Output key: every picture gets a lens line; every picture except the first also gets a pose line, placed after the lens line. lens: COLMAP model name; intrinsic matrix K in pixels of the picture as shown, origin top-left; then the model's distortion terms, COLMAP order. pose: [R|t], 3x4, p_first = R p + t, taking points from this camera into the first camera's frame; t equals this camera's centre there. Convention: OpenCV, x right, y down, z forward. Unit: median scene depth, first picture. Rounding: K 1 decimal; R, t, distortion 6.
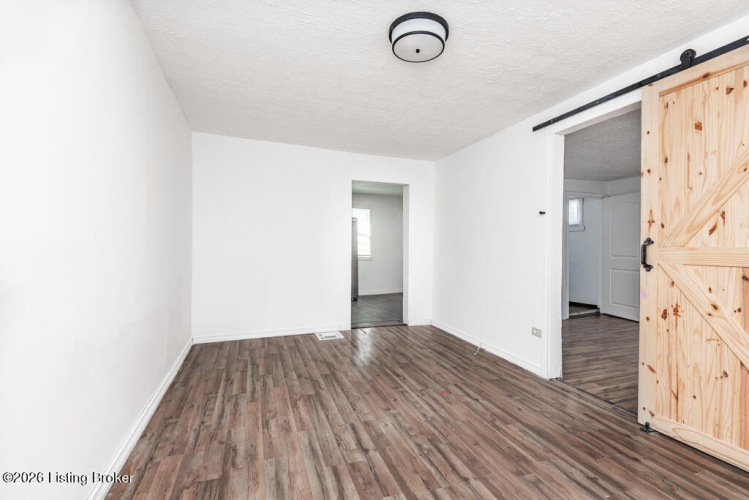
lens RADIAL K [[341.8, 0, 375.1], [0, 341.8, 247.0], [0, 0, 1]] dist [0.000945, -0.002947]
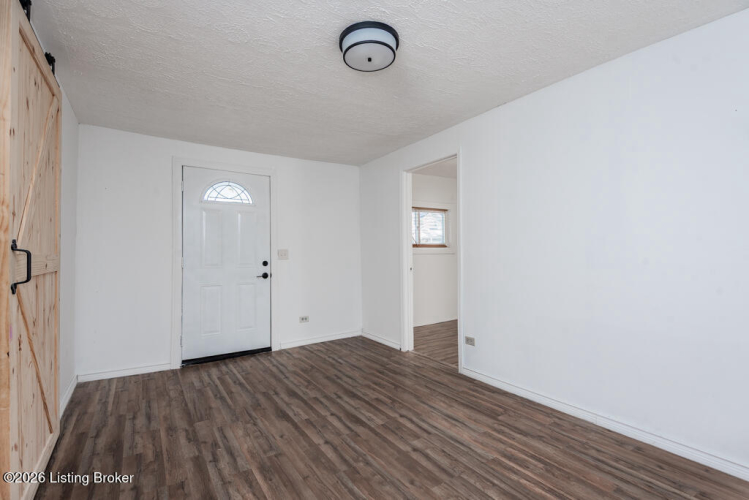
lens RADIAL K [[341.8, 0, 373.1], [0, 341.8, 255.0], [0, 0, 1]] dist [0.000945, -0.002947]
pose [[-0.969832, -0.012612, -0.243448, 0.368073], [-0.011712, 0.999918, -0.005143, -0.004901], [0.243493, -0.002137, -0.969900, 2.006255]]
